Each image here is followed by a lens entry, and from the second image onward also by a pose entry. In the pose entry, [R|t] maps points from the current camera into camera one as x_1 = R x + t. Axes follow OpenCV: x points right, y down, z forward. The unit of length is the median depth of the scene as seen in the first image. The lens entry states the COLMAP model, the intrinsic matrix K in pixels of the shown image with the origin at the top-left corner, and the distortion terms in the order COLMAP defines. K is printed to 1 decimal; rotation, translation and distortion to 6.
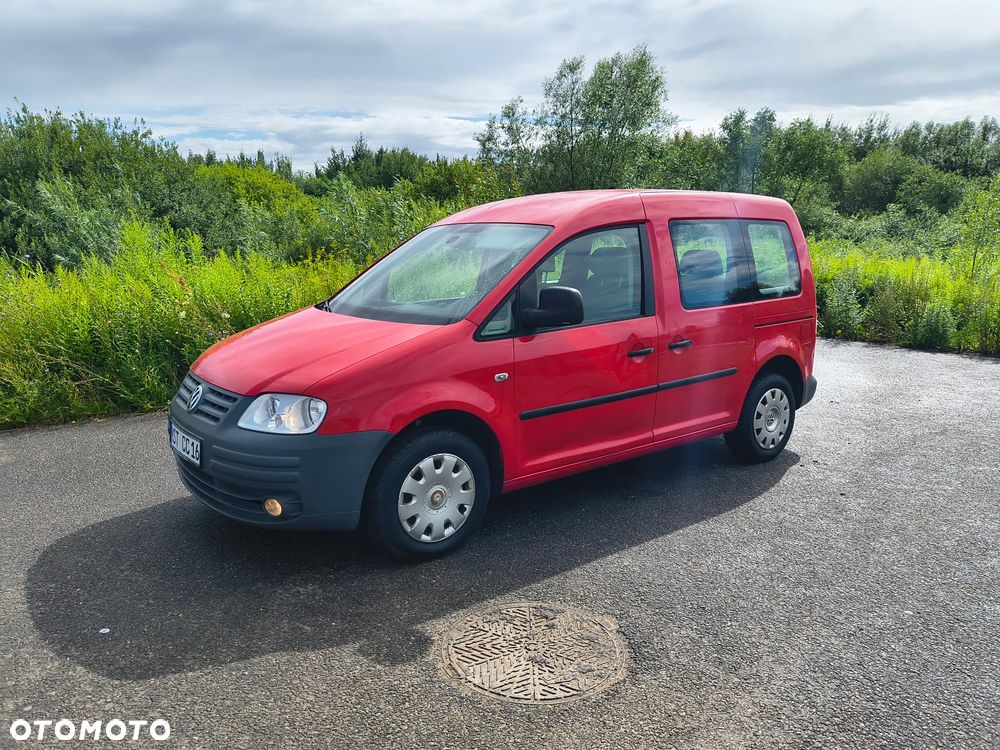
lens RADIAL K [[723.8, 0, 498.2], [0, 723.8, 377.5], [0, 0, 1]] dist [0.044319, -0.055576]
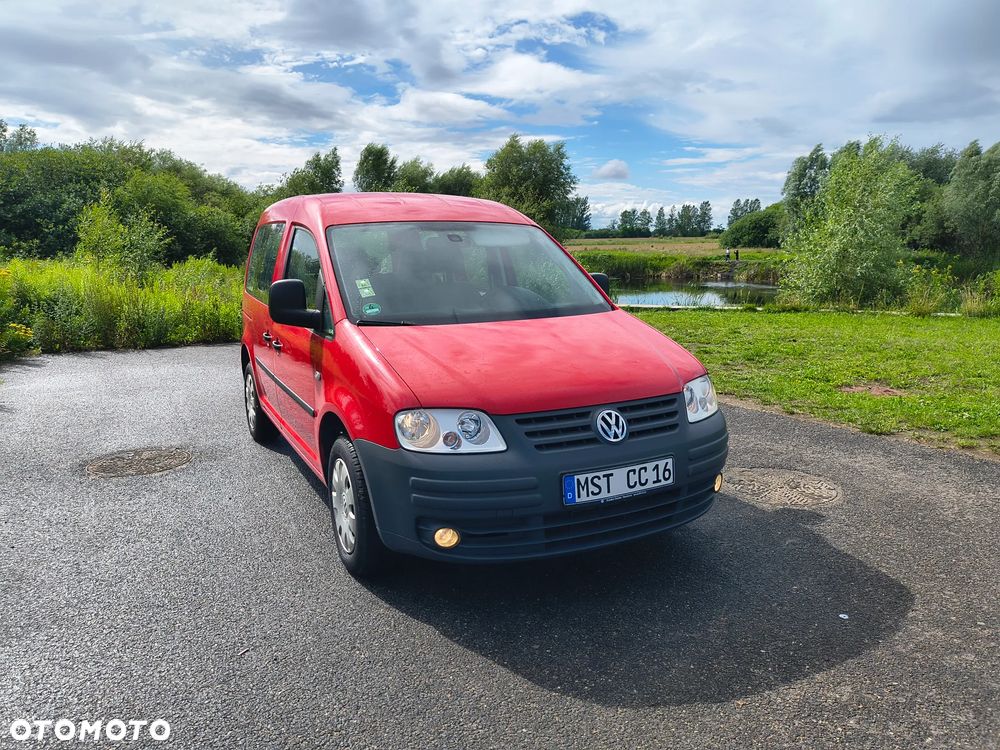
lens RADIAL K [[723.8, 0, 486.2], [0, 723.8, 366.2], [0, 0, 1]] dist [0.044319, -0.055576]
pose [[0.192450, -0.164511, 0.967419, -1.001790], [0.196967, 0.972260, 0.126152, -0.137990], [-0.961336, 0.166272, 0.219515, 0.770524]]
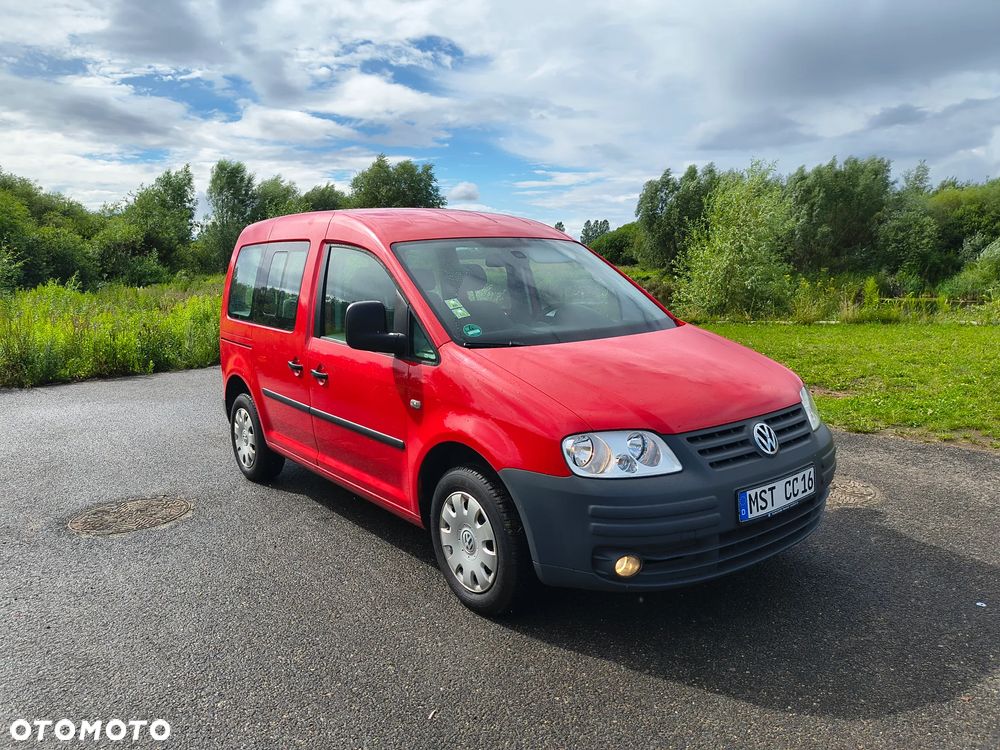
lens RADIAL K [[723.8, 0, 493.7], [0, 723.8, 375.5], [0, 0, 1]] dist [0.044319, -0.055576]
pose [[-0.009367, -0.153953, 0.988034, -0.990902], [0.212903, 0.965115, 0.152400, -0.188586], [-0.977028, 0.211783, 0.023737, 1.031844]]
